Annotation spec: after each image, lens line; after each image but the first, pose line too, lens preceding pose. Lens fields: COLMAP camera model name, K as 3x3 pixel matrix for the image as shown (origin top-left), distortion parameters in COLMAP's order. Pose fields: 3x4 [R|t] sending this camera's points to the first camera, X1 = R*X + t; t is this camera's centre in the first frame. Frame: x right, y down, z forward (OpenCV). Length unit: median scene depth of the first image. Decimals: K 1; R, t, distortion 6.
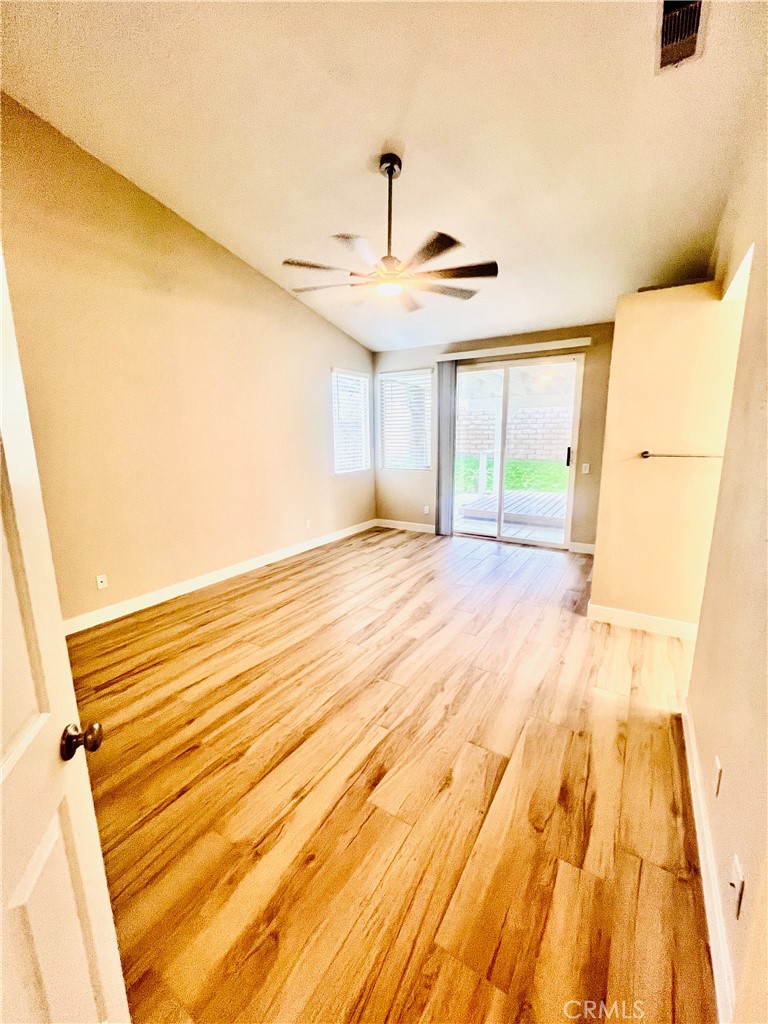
lens RADIAL K [[412.1, 0, 387.4], [0, 412.1, 510.5], [0, 0, 1]] dist [-0.002286, 0.000843]
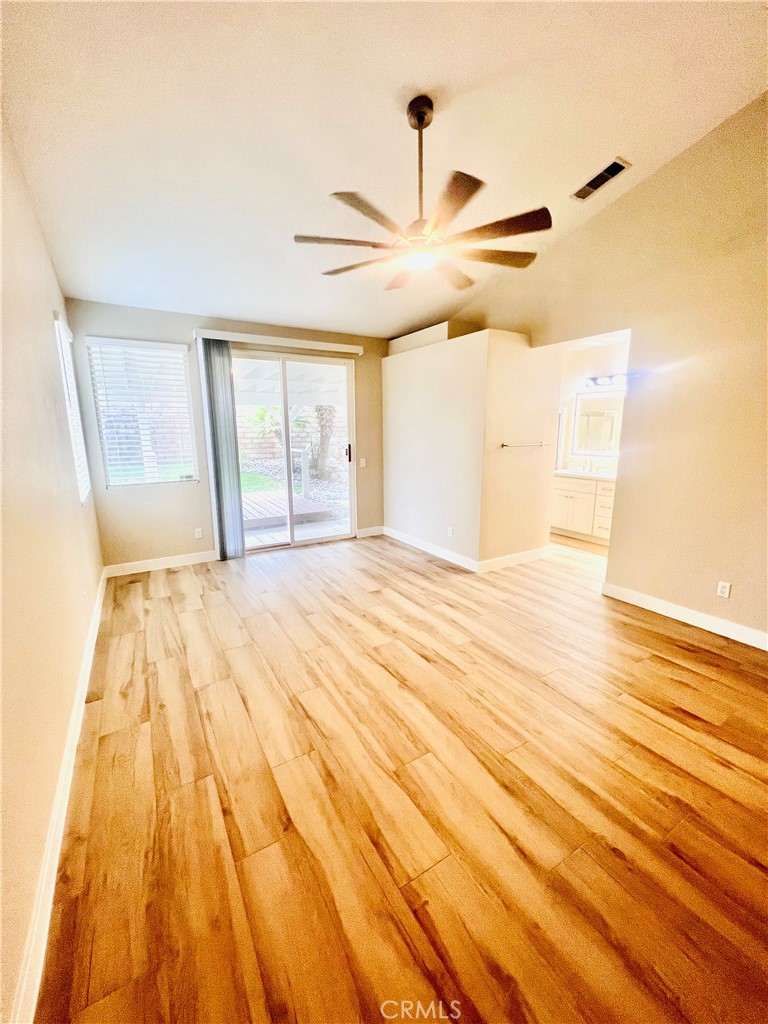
lens RADIAL K [[412.1, 0, 387.4], [0, 412.1, 510.5], [0, 0, 1]] dist [-0.002286, 0.000843]
pose [[0.449907, -0.169084, 0.876923, -0.671798], [0.166706, 0.980556, 0.103537, -0.103613], [-0.877378, 0.099607, 0.469346, 0.557179]]
